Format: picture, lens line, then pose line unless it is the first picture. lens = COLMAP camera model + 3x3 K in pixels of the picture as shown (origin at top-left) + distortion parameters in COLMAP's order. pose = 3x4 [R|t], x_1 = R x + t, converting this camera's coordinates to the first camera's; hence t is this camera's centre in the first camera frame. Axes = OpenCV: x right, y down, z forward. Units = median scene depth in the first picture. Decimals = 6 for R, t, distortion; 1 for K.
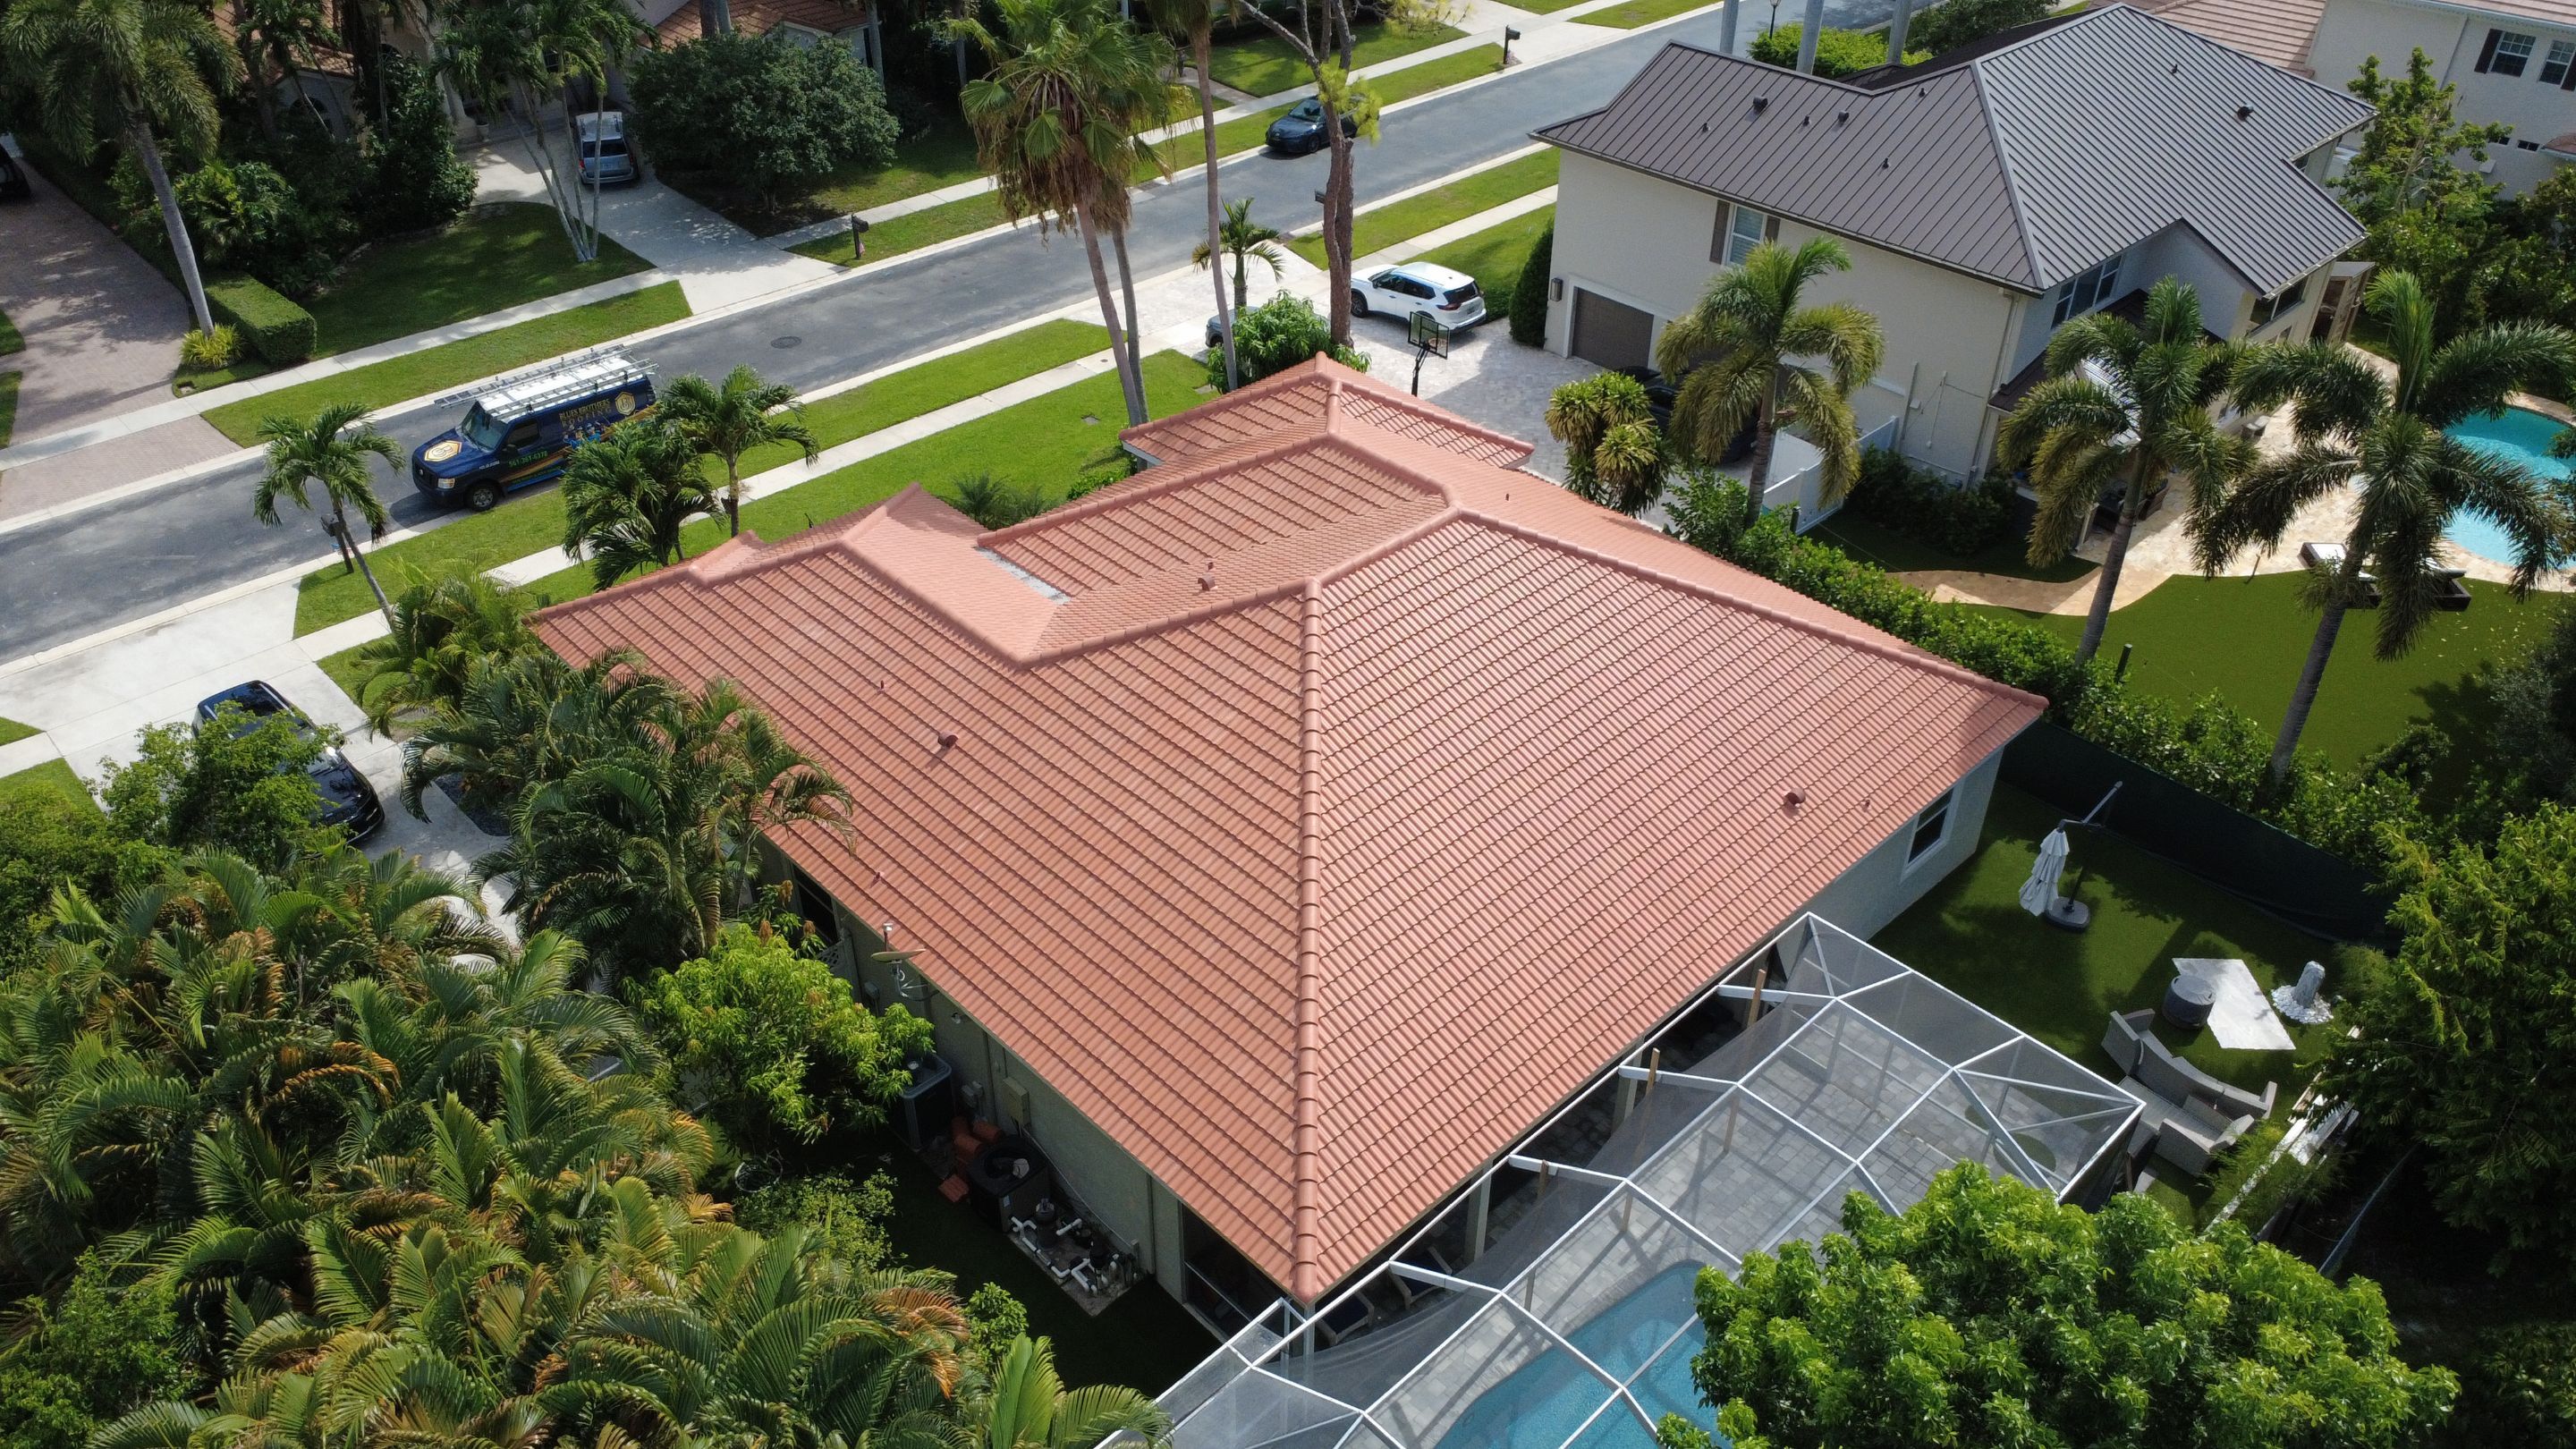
lens RADIAL K [[1893.0, 0, 1285.0], [0, 1893.0, 718.0], [0, 0, 1]] dist [-0.005225, 0.002738]
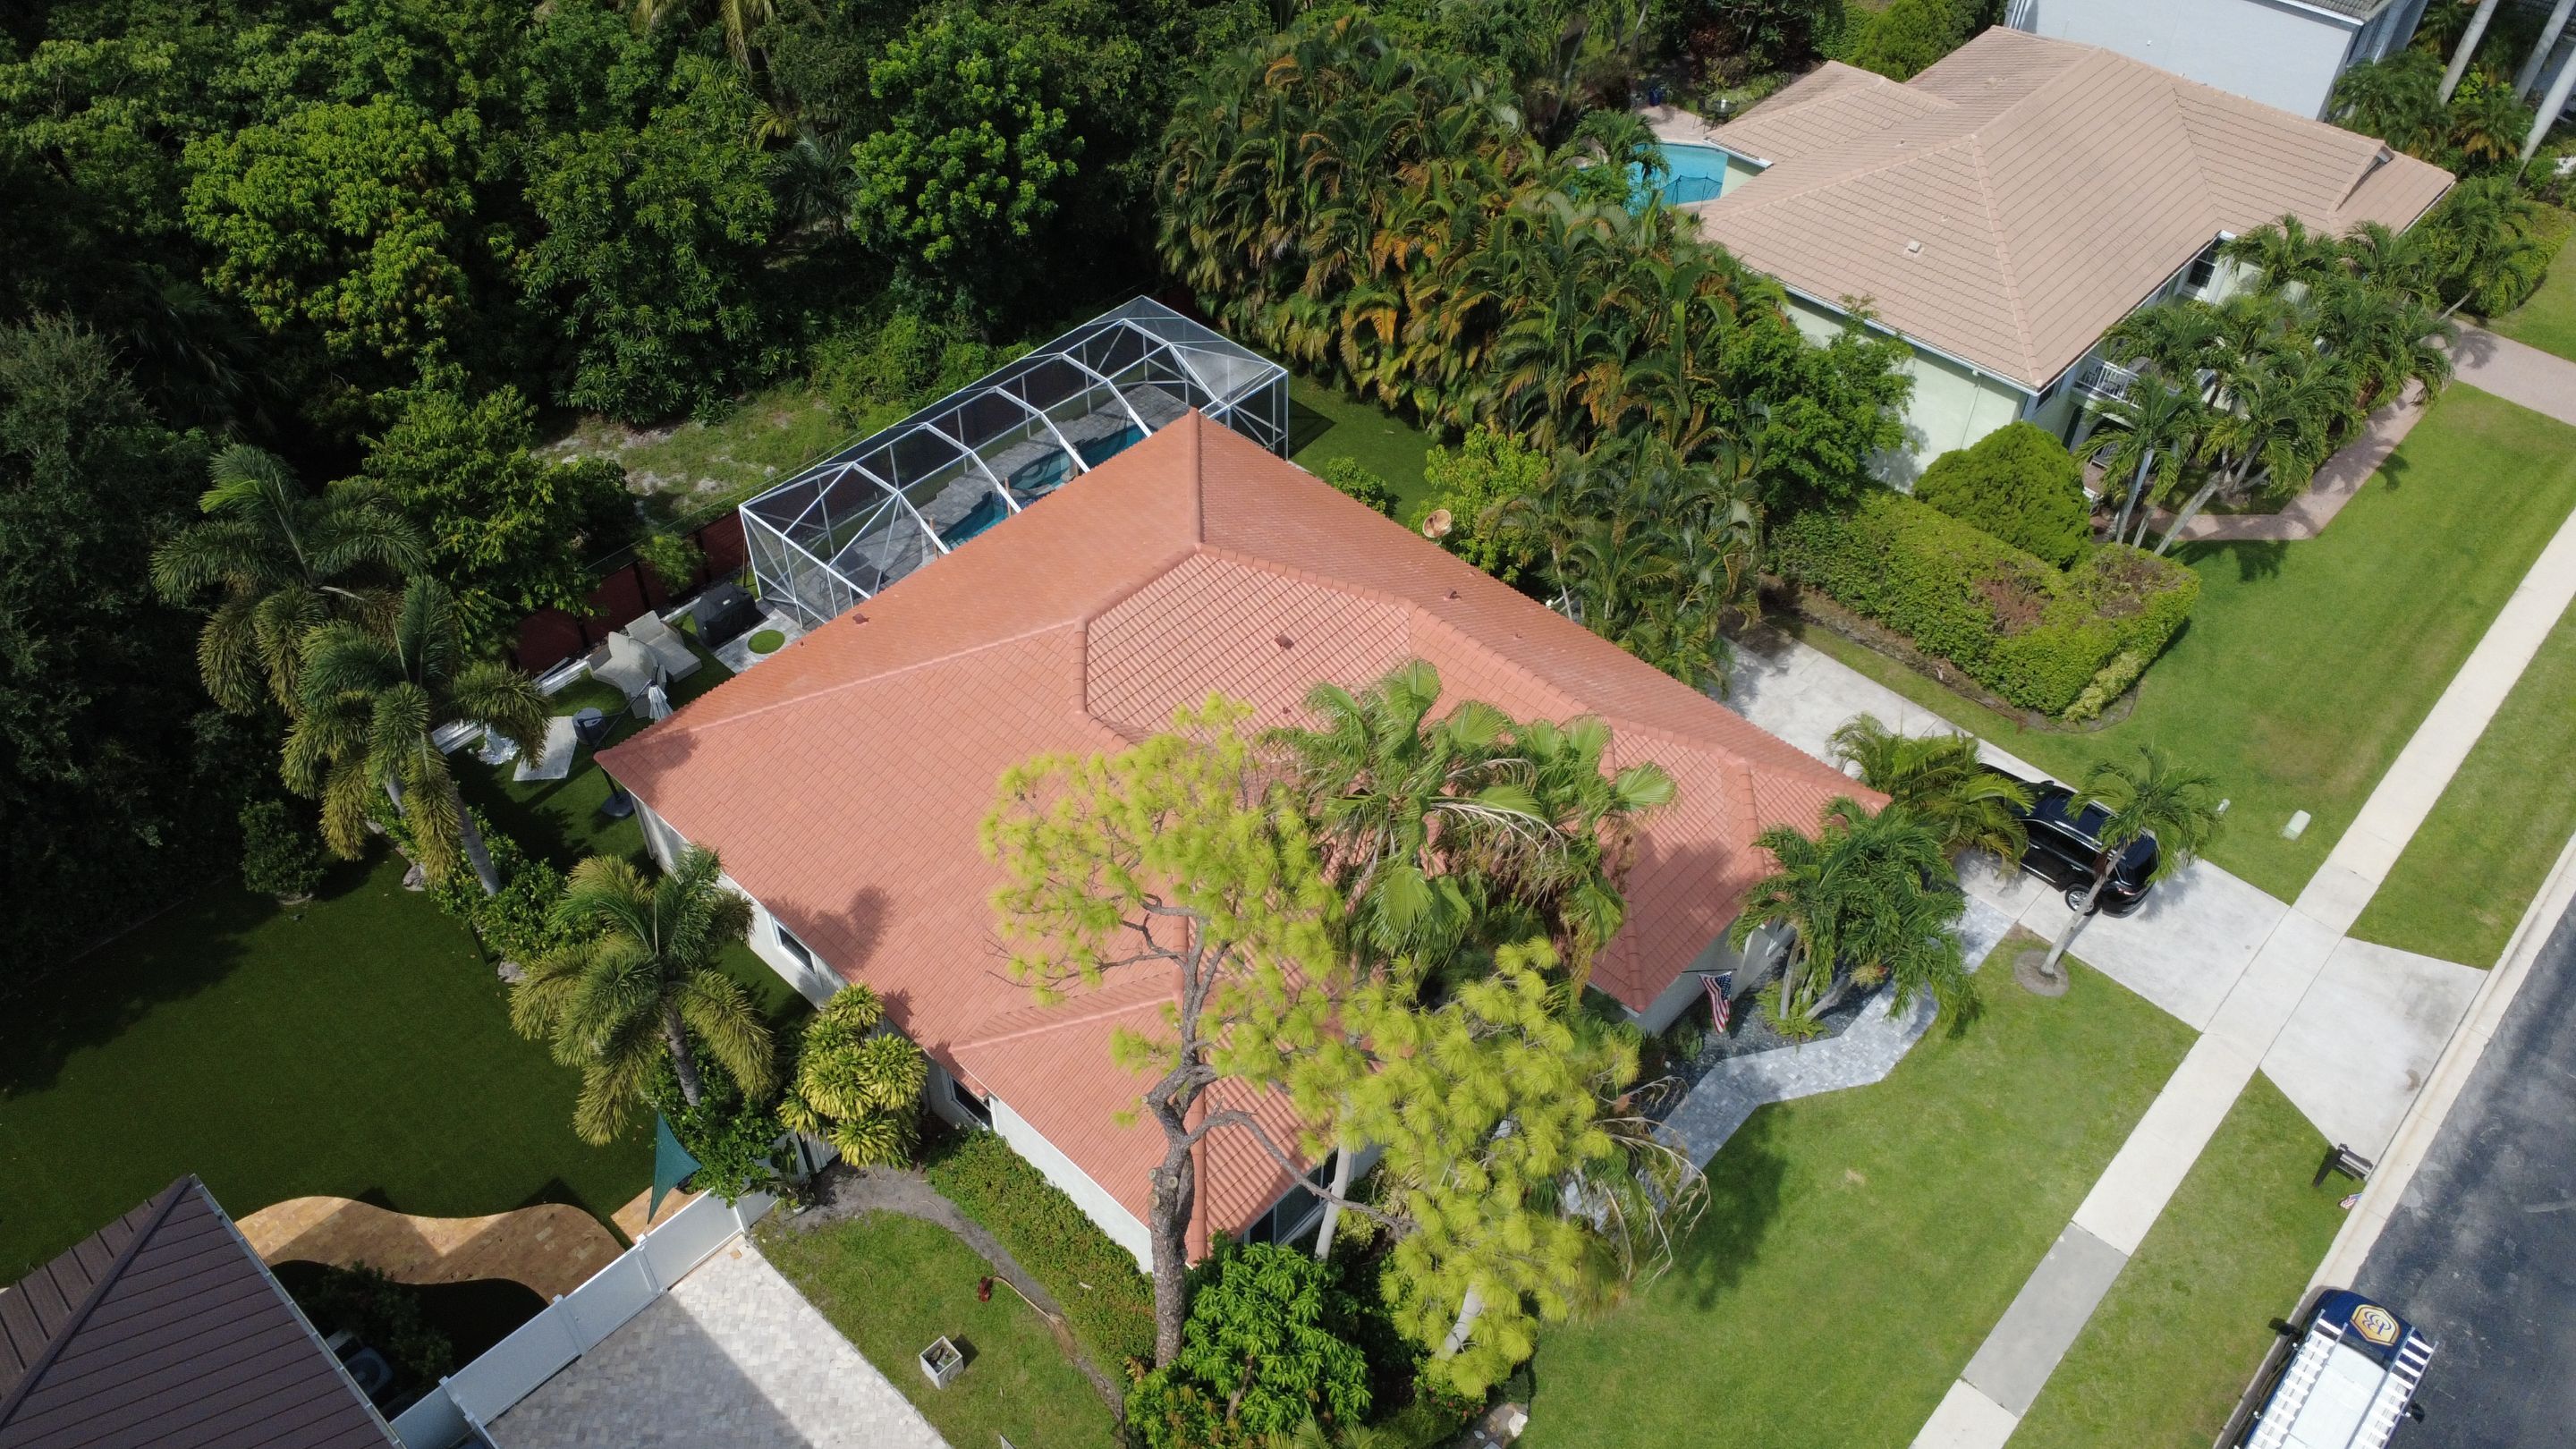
lens RADIAL K [[1893.0, 0, 1285.0], [0, 1893.0, 718.0], [0, 0, 1]] dist [-0.005225, 0.002738]
pose [[-0.997703, 0.026913, -0.062159, 0.035090], [-0.055724, 0.195588, 0.979102, -1.242342], [0.038509, 0.980317, -0.193639, 1.237559]]
